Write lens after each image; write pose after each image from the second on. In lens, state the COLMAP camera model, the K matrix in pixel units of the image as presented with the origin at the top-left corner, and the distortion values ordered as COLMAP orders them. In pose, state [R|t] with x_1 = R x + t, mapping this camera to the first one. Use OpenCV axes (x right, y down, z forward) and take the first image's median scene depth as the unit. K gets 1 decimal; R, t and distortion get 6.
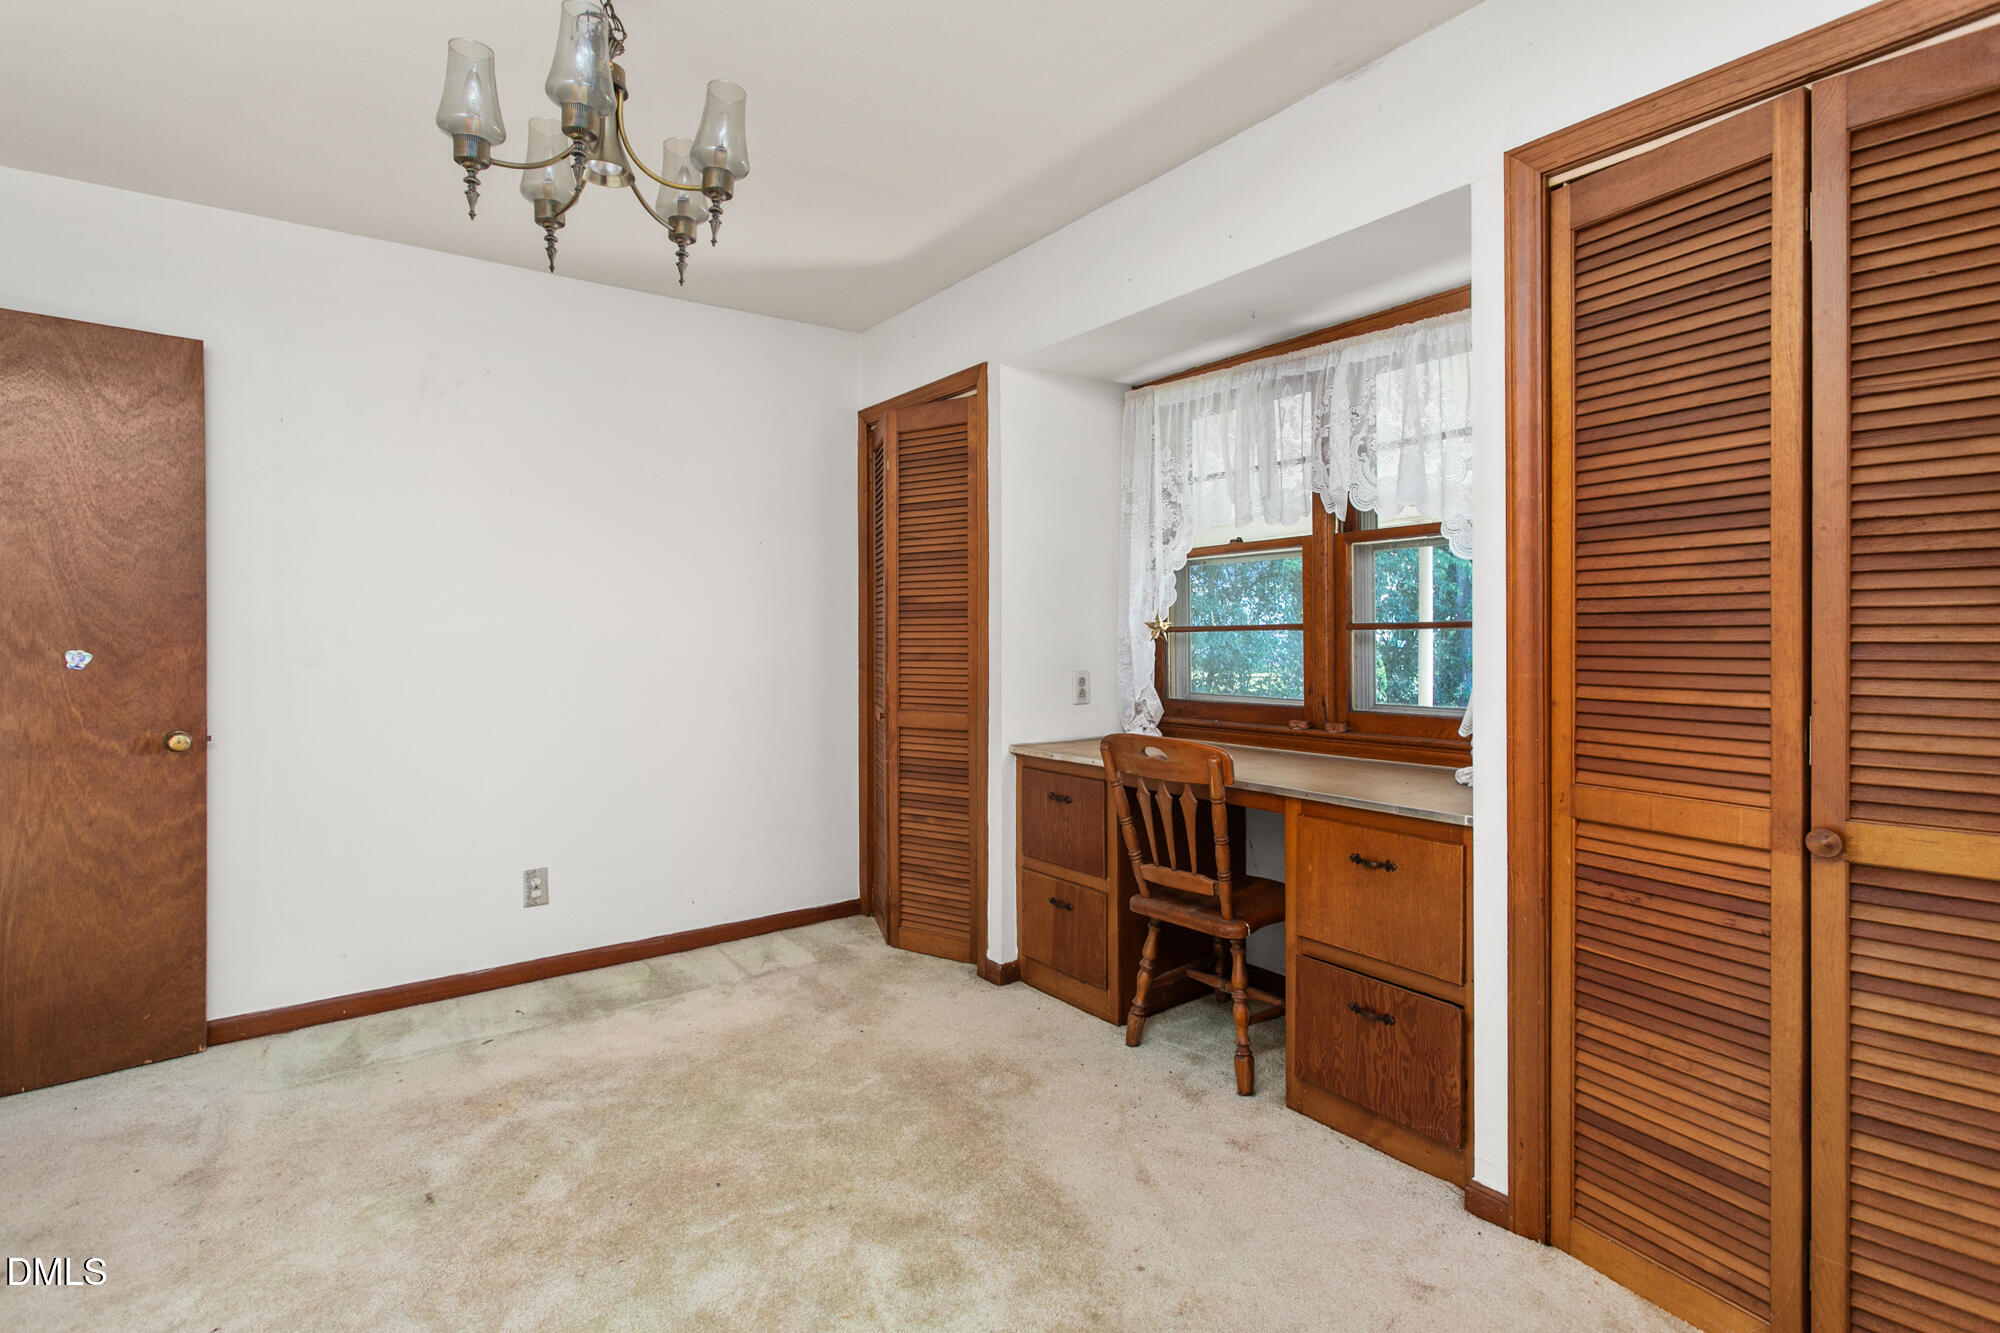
lens RADIAL K [[949.6, 0, 1001.0], [0, 949.6, 654.9], [0, 0, 1]] dist [-0.001312, -0.000135]
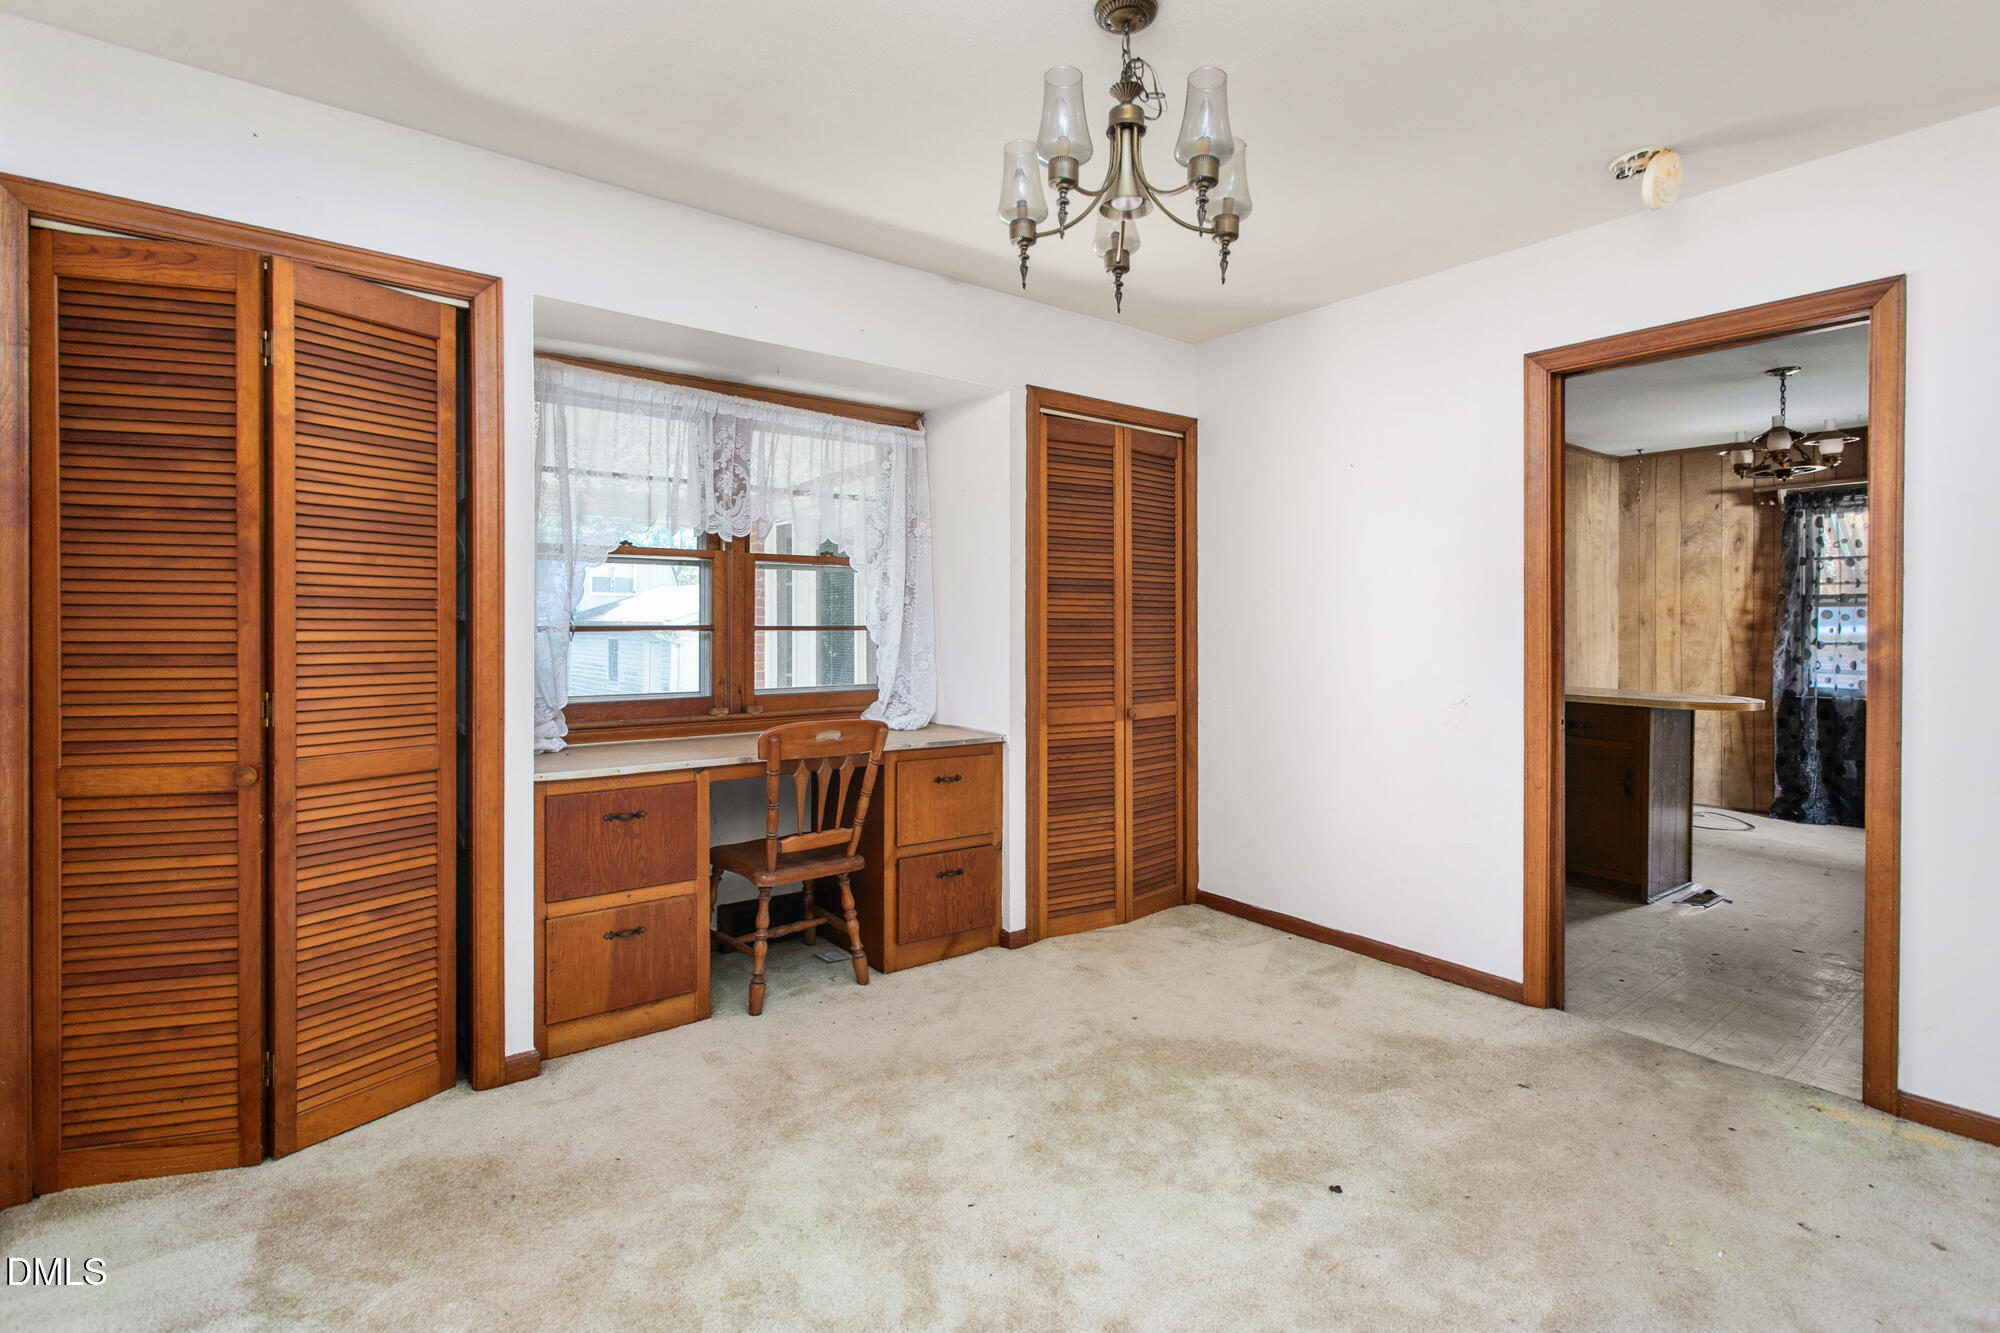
lens RADIAL K [[949.6, 0, 1001.0], [0, 949.6, 654.9], [0, 0, 1]] dist [-0.001312, -0.000135]
pose [[-0.006714, -0.022608, 0.999722, -0.898209], [0.017565, 0.999587, 0.022723, -0.017887], [-0.999823, 0.017713, -0.006314, 0.690092]]
